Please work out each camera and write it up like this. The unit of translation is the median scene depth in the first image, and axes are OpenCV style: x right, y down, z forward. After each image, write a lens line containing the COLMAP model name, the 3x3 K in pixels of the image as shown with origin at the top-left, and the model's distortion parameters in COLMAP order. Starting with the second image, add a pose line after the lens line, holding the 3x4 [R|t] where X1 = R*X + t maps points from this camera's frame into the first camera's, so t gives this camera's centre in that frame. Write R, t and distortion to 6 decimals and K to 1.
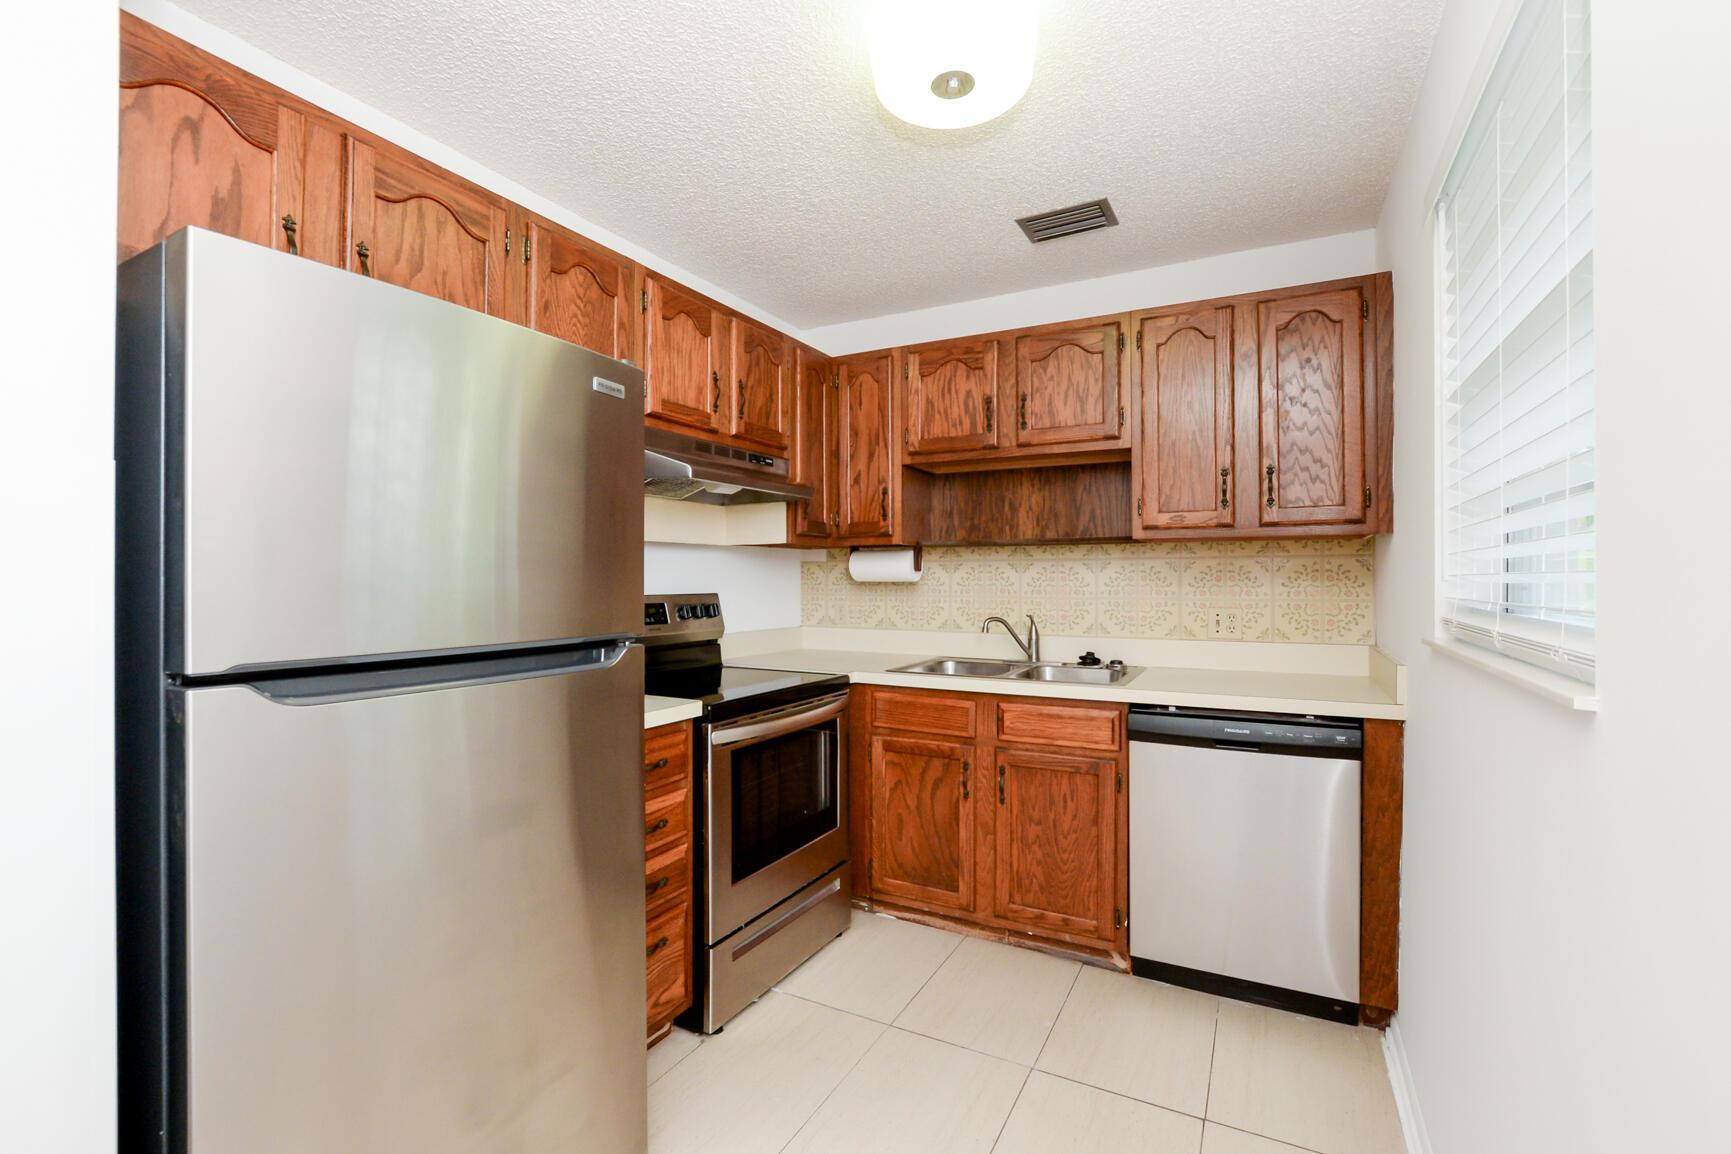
lens RADIAL K [[765.4, 0, 858.7], [0, 765.4, 573.2], [0, 0, 1]] dist [-0.003003, 0.000086]
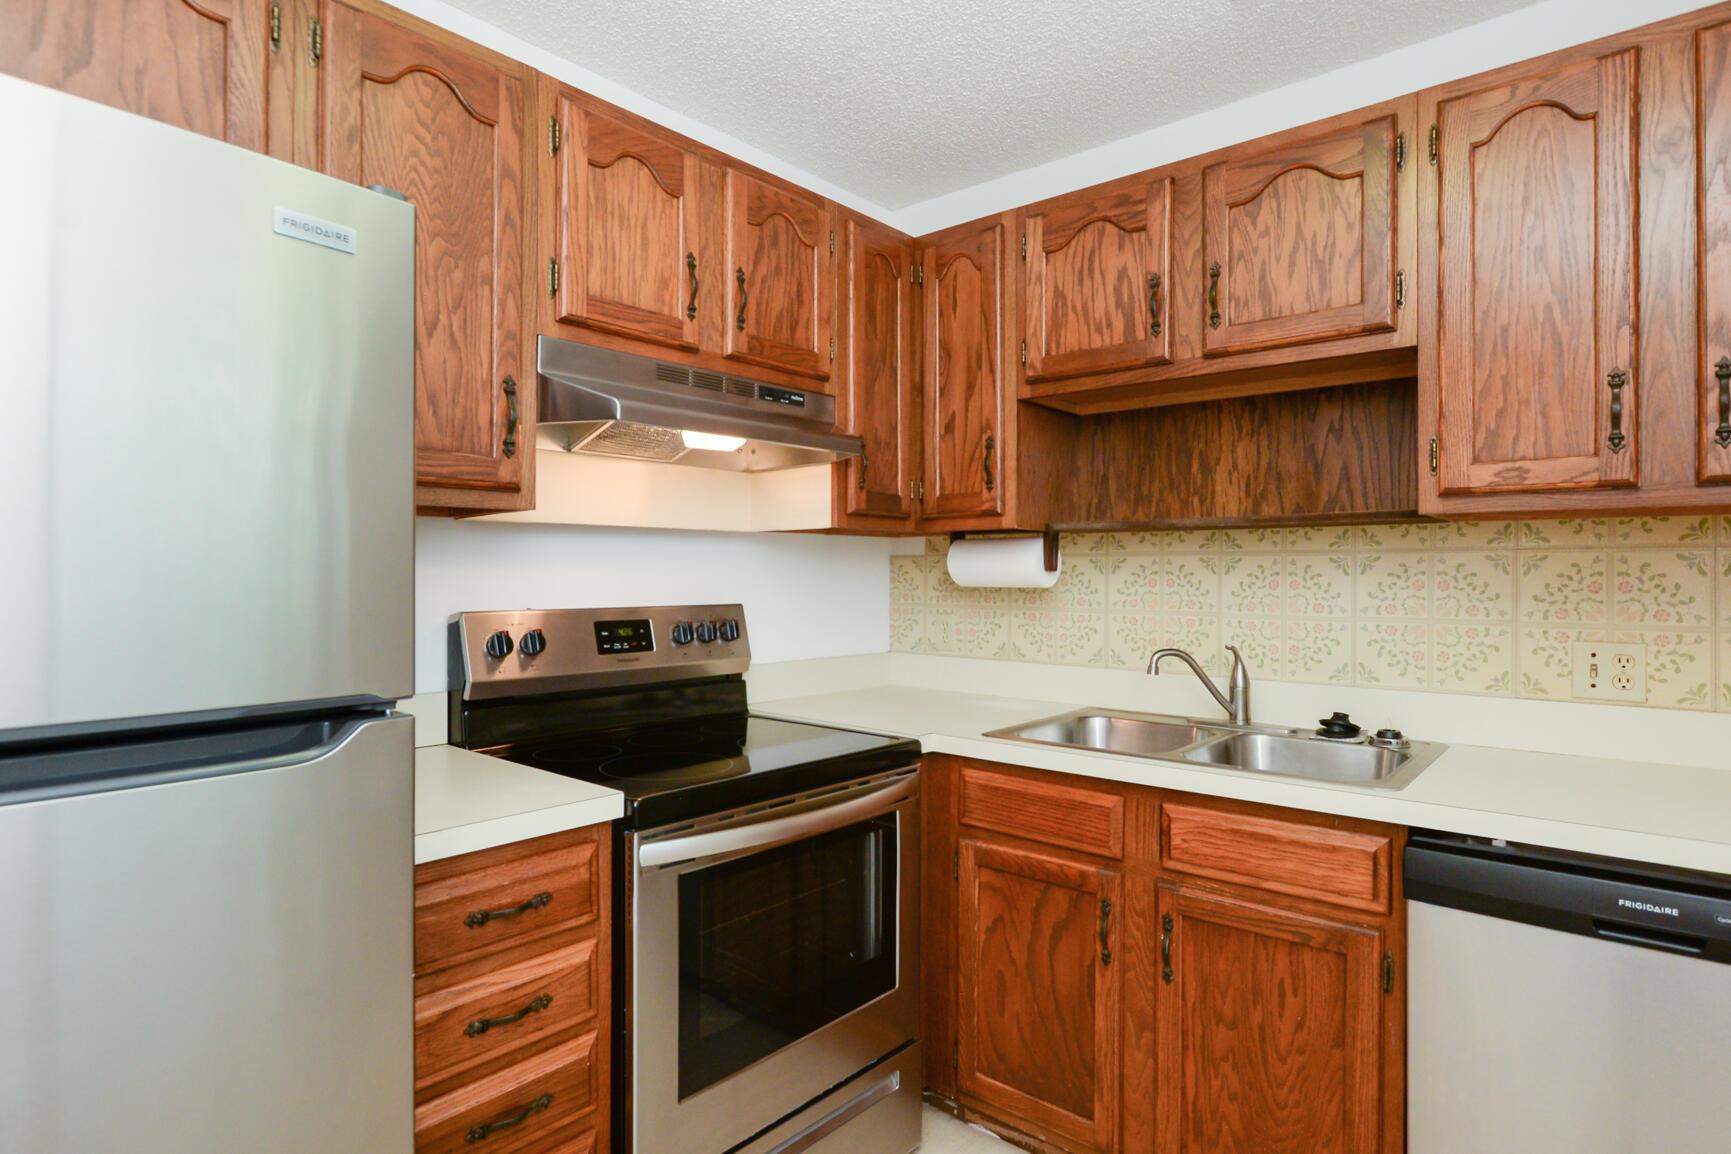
lens RADIAL K [[954.6, 0, 871.2], [0, 954.6, 574.9], [0, 0, 1]] dist [-0.000348, 0.001574]
pose [[0.981548, 0.001826, -0.191210, 0.104140], [-0.000515, 0.999976, 0.006904, -0.006235], [0.191218, -0.006678, 0.981525, 0.256580]]
